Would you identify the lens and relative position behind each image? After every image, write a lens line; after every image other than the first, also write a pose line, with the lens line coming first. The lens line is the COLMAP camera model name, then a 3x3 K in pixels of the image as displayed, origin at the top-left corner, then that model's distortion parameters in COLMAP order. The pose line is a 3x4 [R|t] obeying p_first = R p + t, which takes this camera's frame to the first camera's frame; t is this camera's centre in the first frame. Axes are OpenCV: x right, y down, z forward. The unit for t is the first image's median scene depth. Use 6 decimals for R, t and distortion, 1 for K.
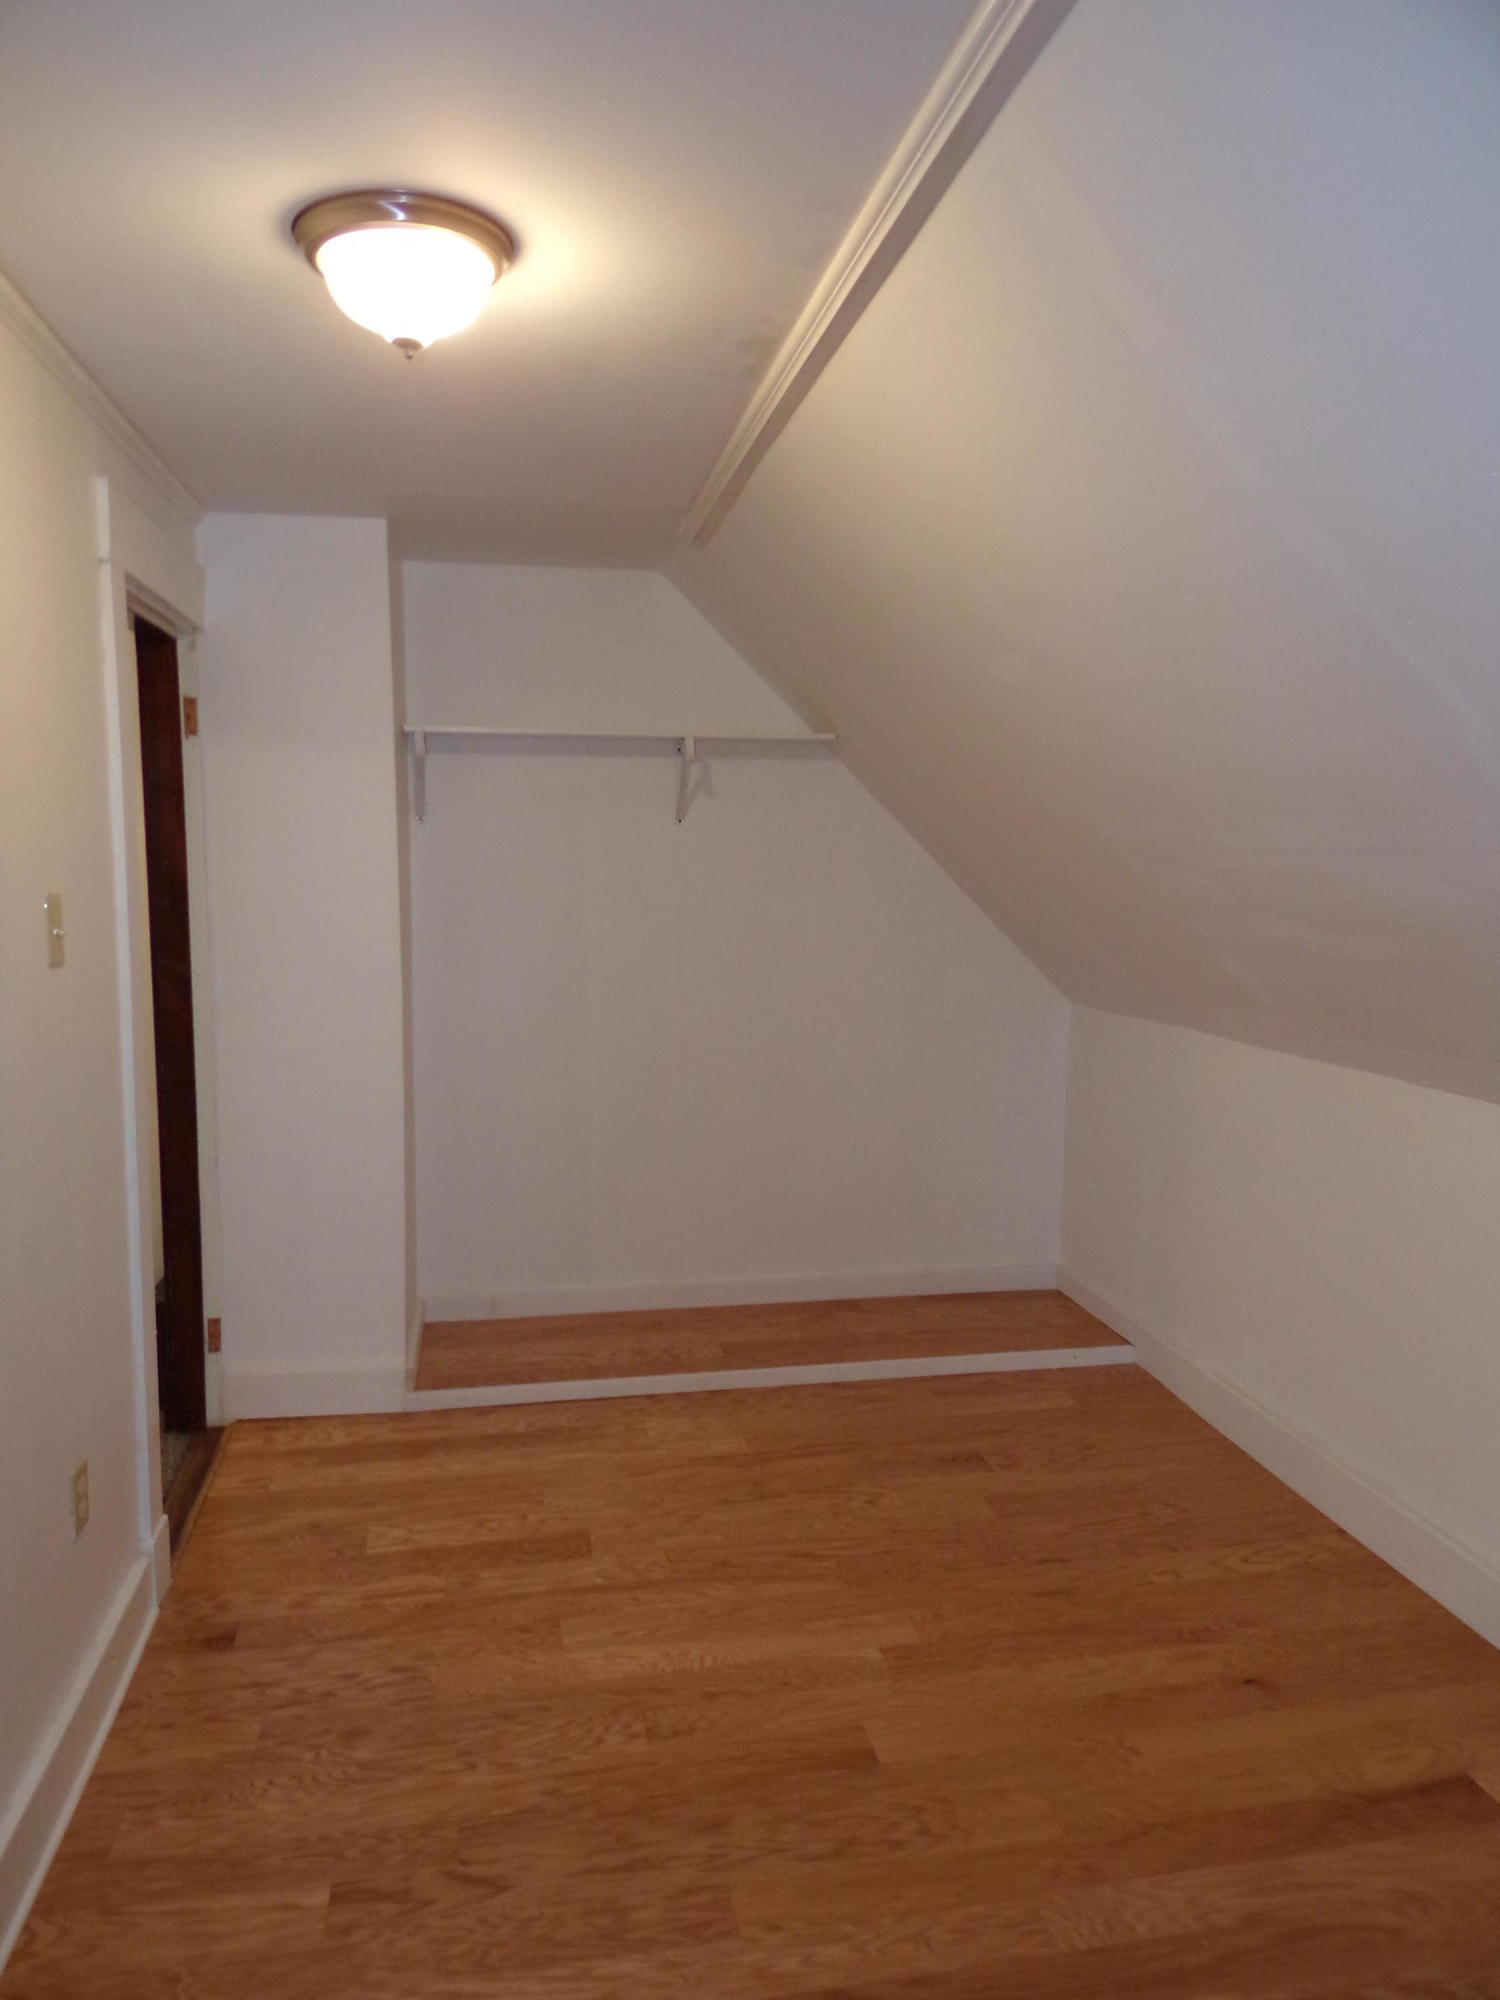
lens RADIAL K [[1399.8, 0, 740.8], [0, 1399.8, 1001.9], [0, 0, 1]] dist [0.001692, -0.002341]
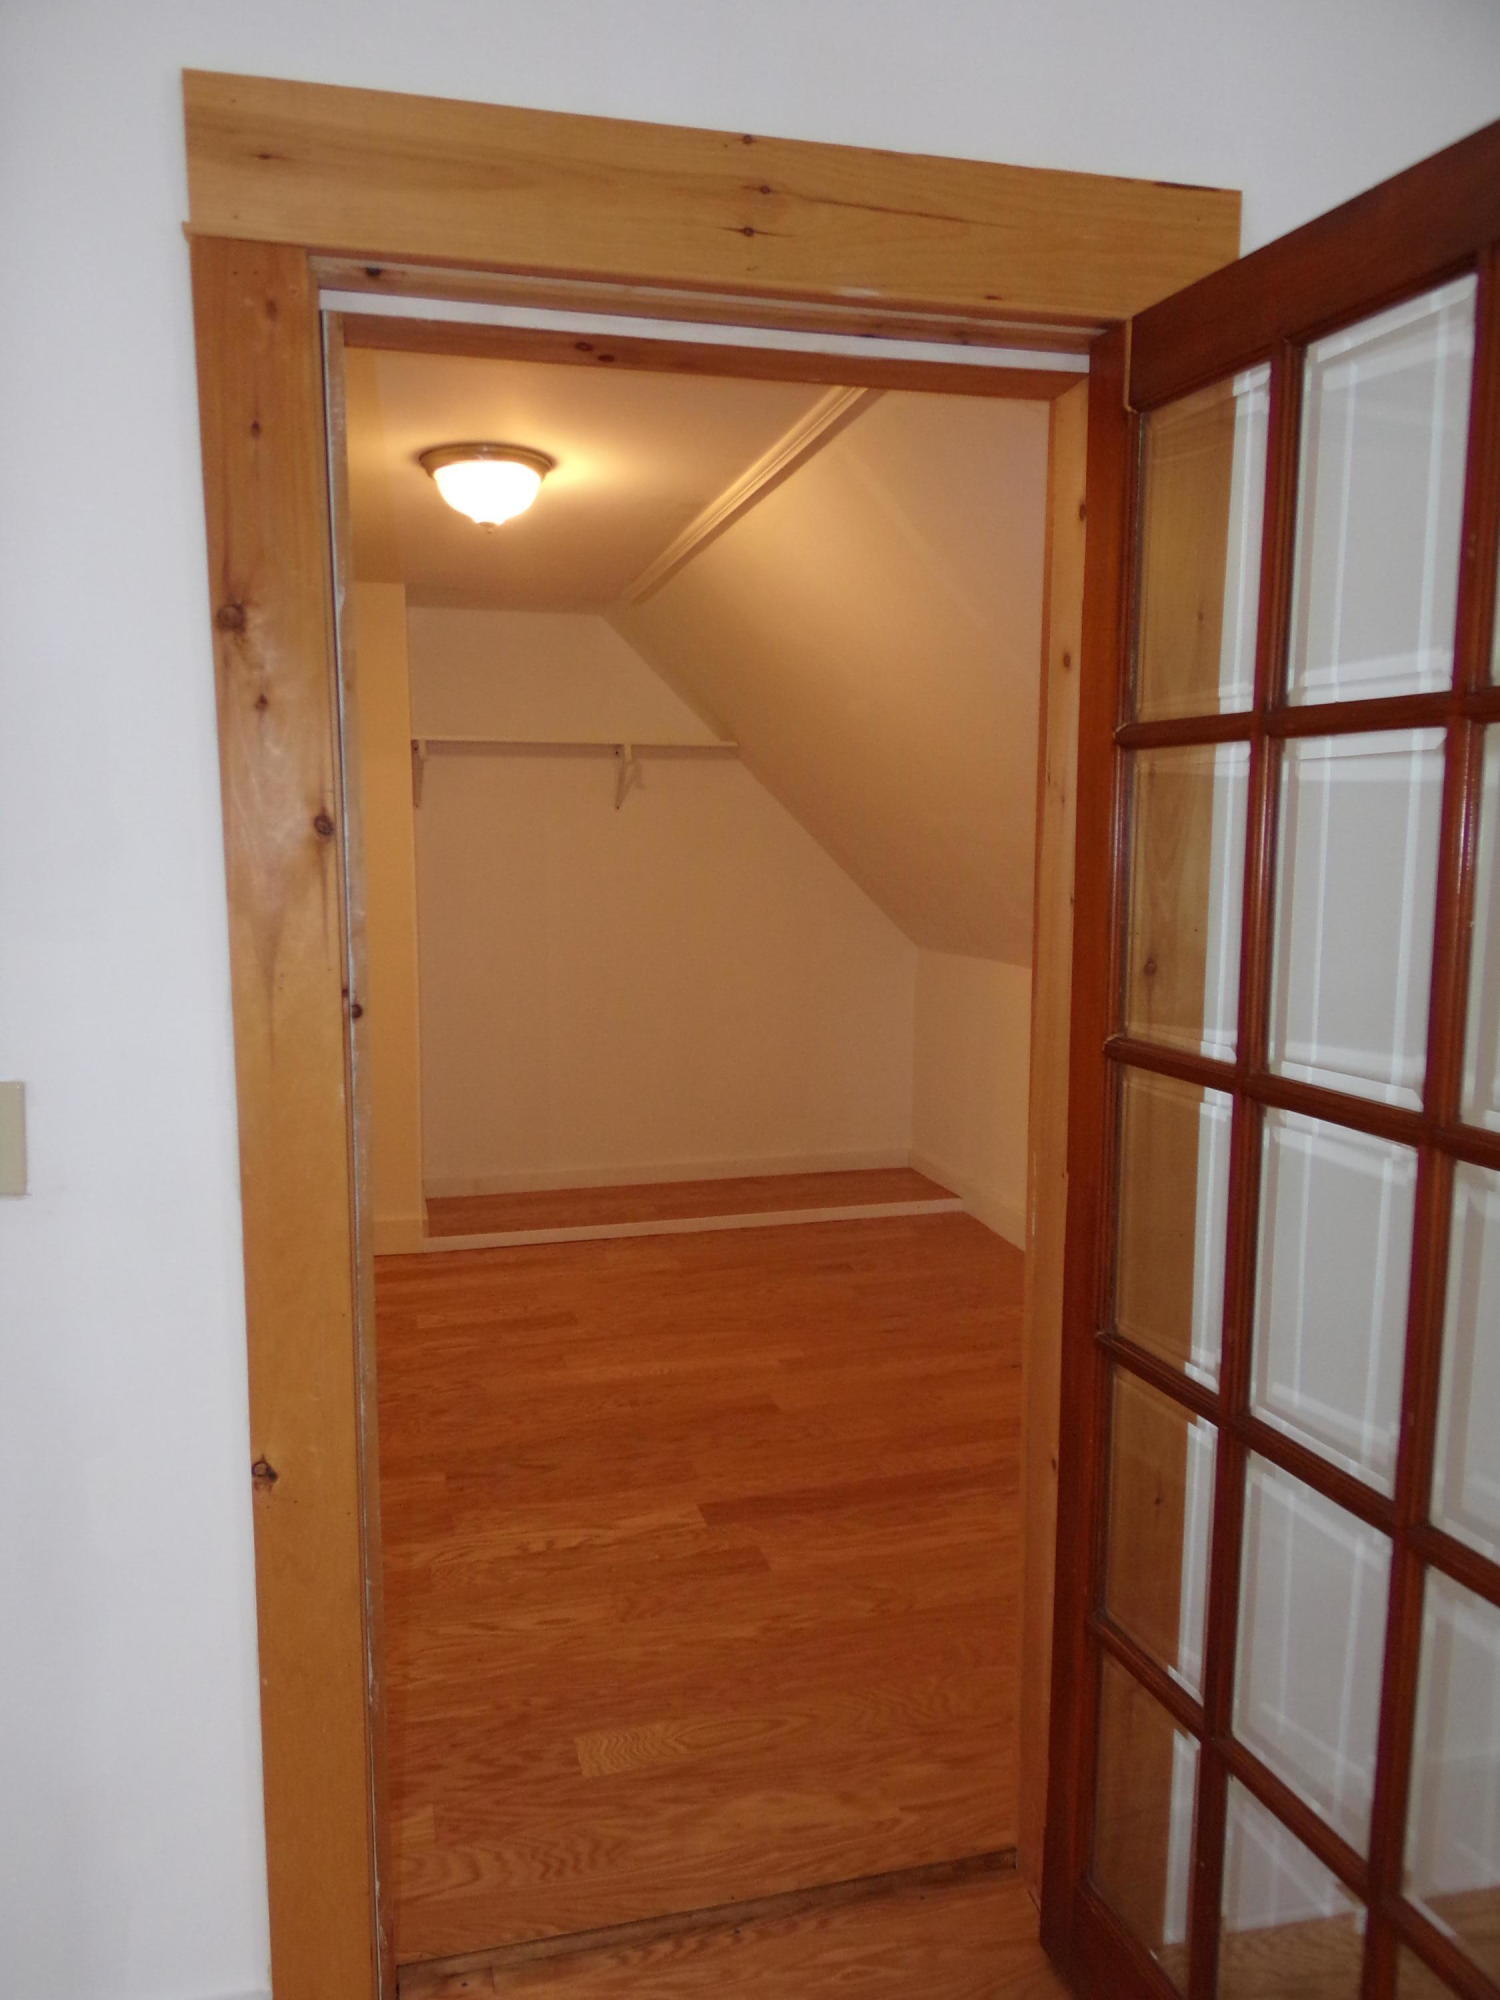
lens RADIAL K [[1510.0, 0, 754.6], [0, 1510.0, 1053.2], [0, 0, 1]] dist [-0.000958, -0.003228]
pose [[0.995639, -0.015256, 0.092035, -0.056308], [0.011663, 0.999154, 0.039445, 0.051521], [-0.092559, -0.038200, 0.994974, -0.475768]]
